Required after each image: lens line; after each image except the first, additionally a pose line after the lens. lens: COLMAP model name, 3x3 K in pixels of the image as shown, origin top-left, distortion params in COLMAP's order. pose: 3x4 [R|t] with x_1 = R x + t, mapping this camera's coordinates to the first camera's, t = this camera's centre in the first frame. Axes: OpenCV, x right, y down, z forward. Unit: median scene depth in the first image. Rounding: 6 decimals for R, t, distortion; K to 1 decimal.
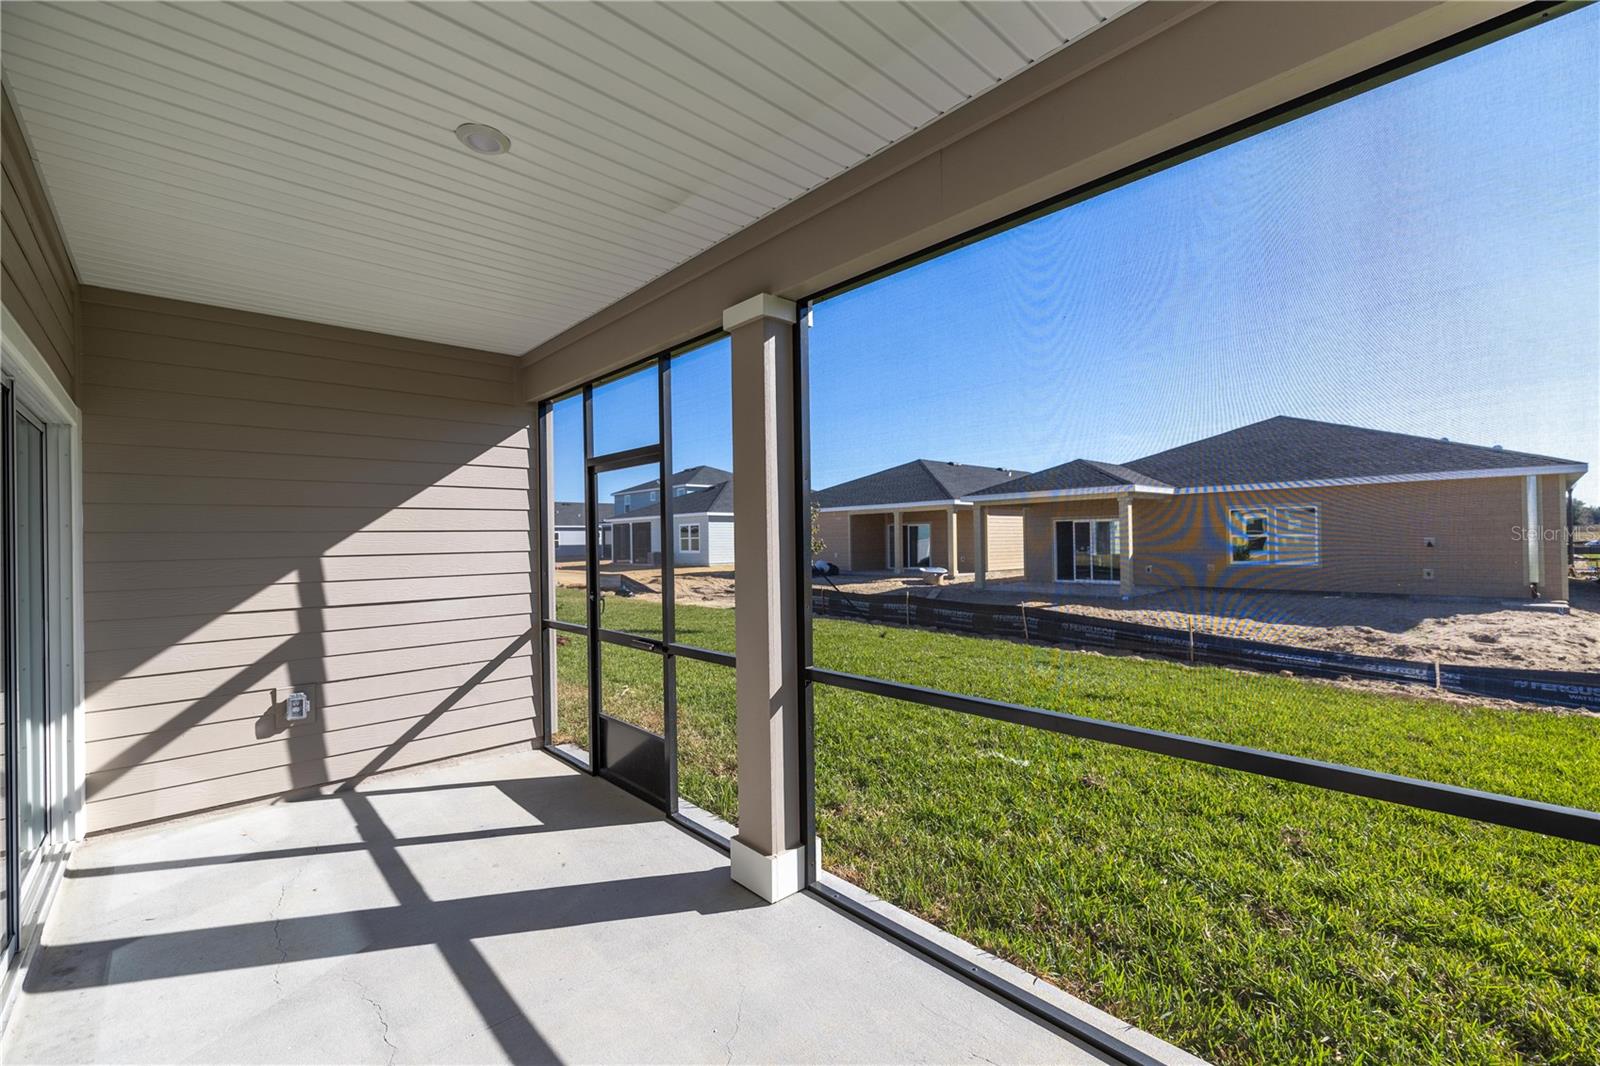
lens RADIAL K [[674.1, 0, 800.1], [0, 674.1, 538.1], [0, 0, 1]] dist [-0.001110, -0.000307]
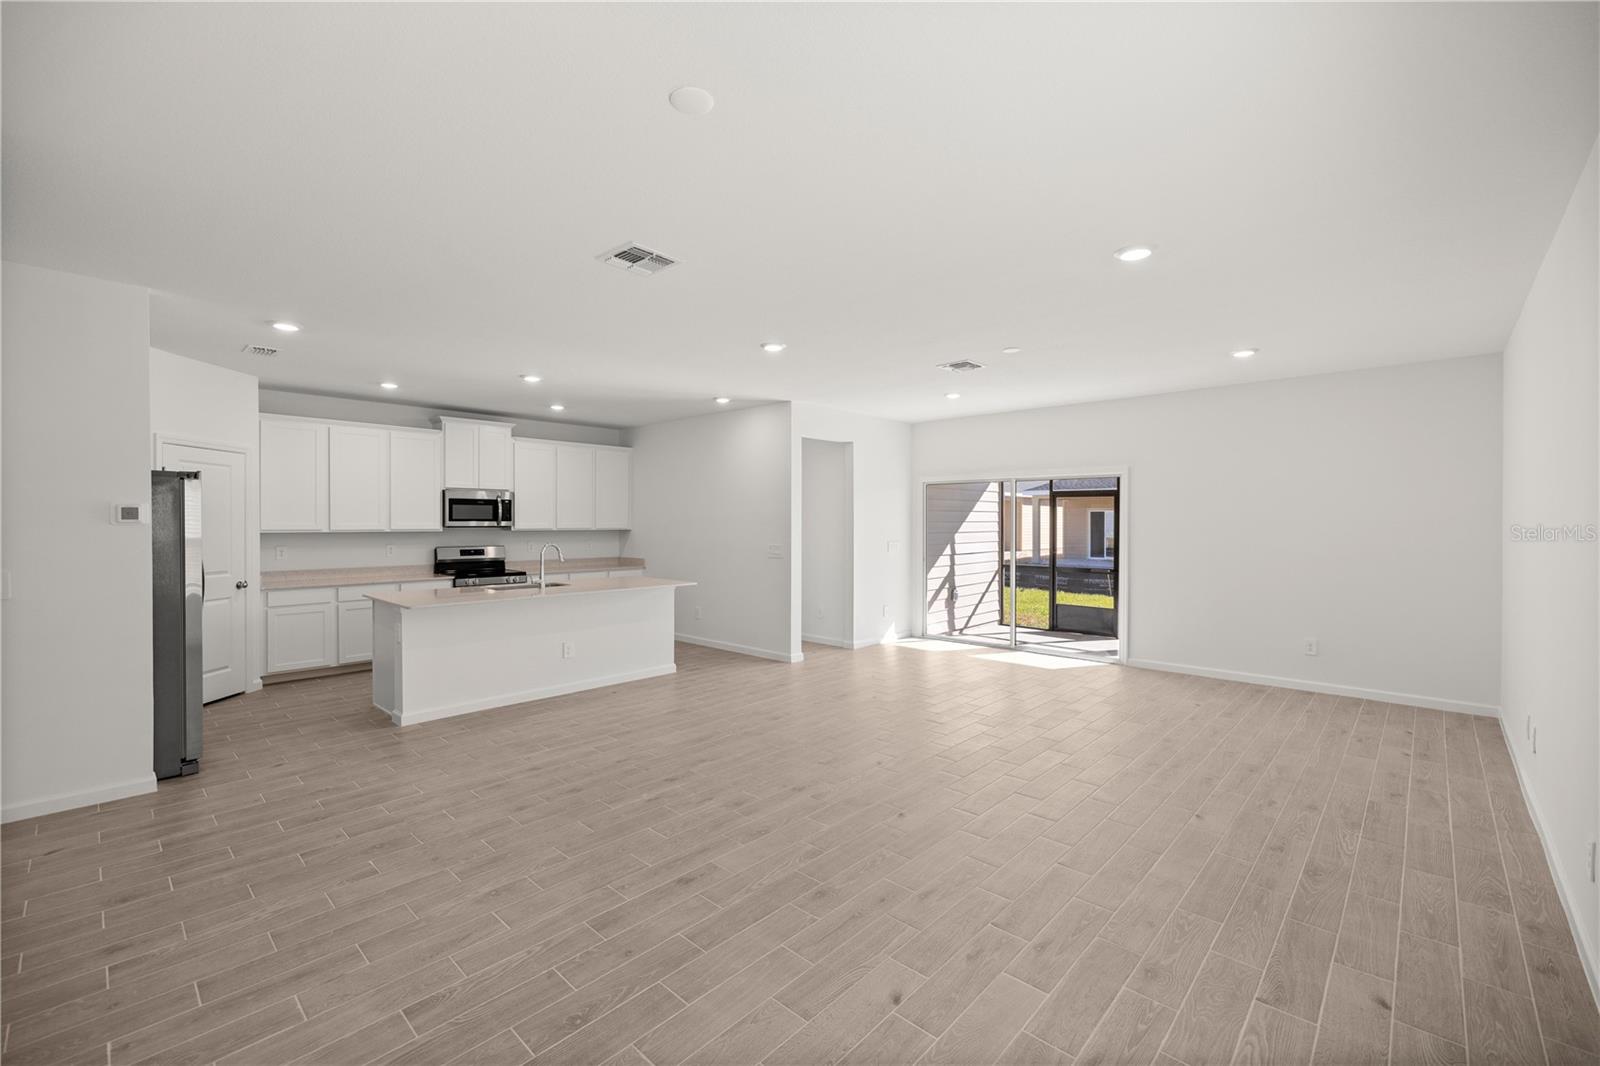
lens RADIAL K [[674.1, 0, 797.3], [0, 674.1, 530.1], [0, 0, 1]] dist [-0.001110, -0.000307]
pose [[0.997480, 0.015638, 0.069204, -1.182007], [-0.016972, 0.999681, 0.018721, -0.013726], [-0.068889, -0.019848, 0.997427, -1.060645]]
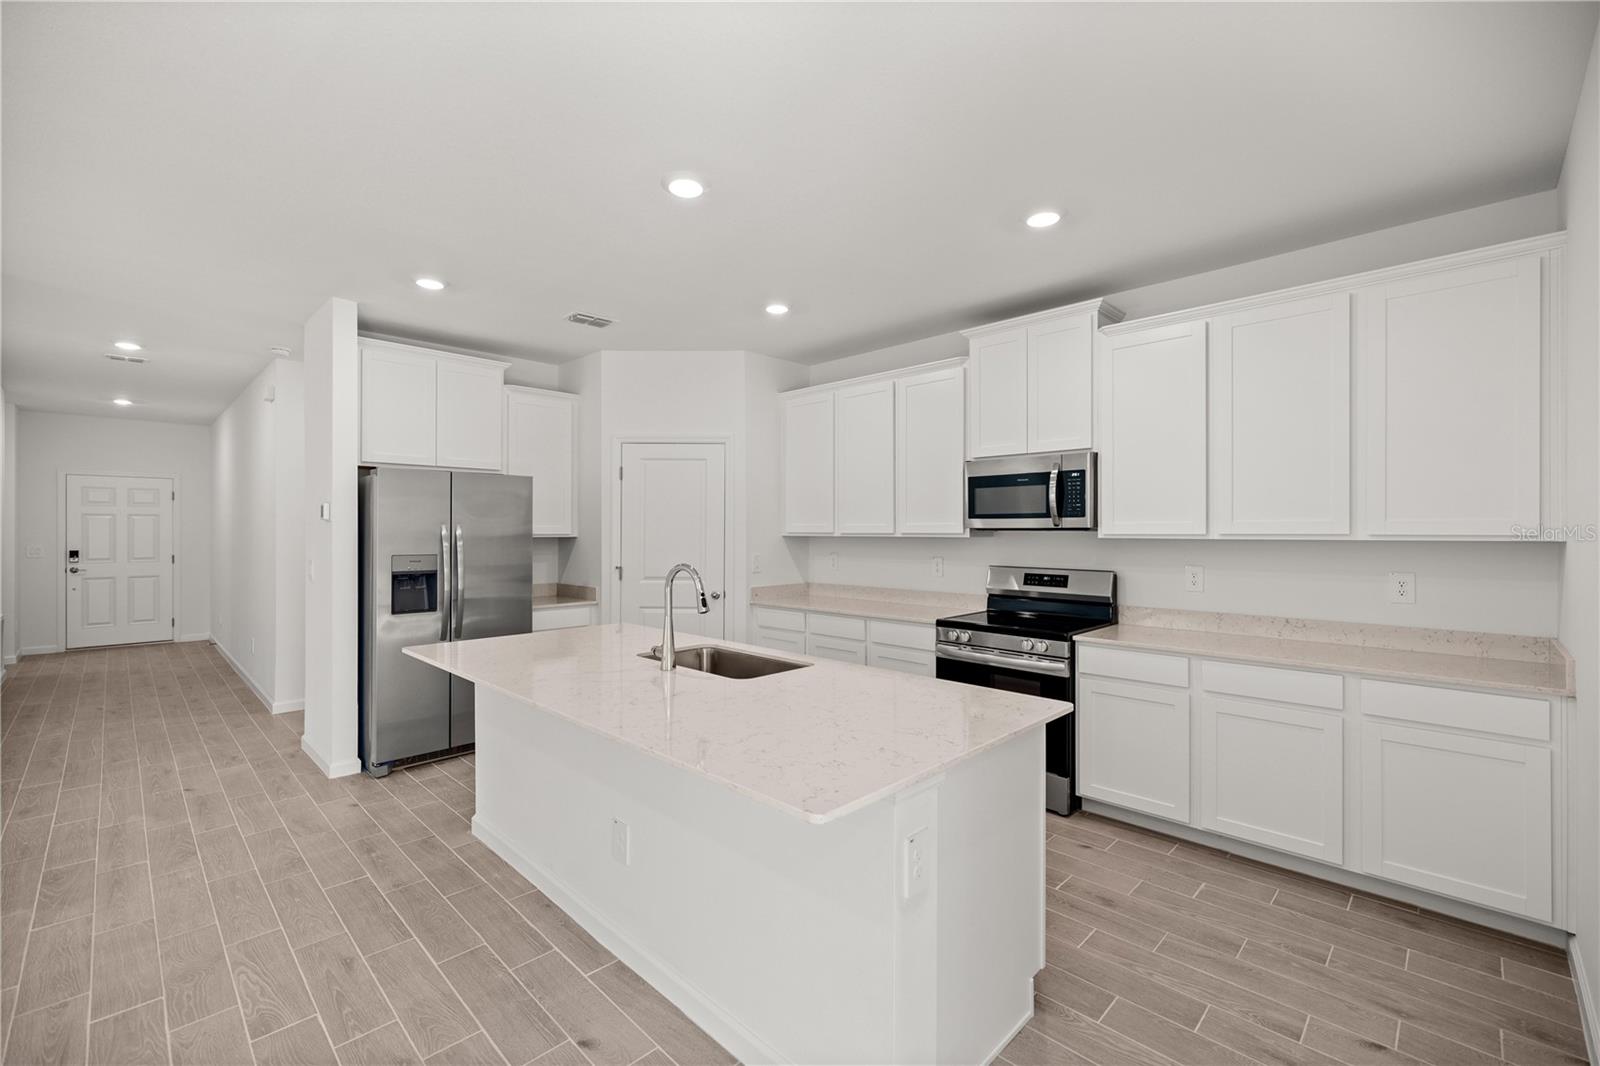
lens RADIAL K [[674.1, 0, 794.3], [0, 674.1, 530.8], [0, 0, 1]] dist [-0.001110, -0.000307]
pose [[0.037939, 0.013814, -0.999185, -1.044516], [0.007037, 0.999876, 0.014091, 0.008868], [0.999255, -0.007566, 0.037837, 0.229664]]
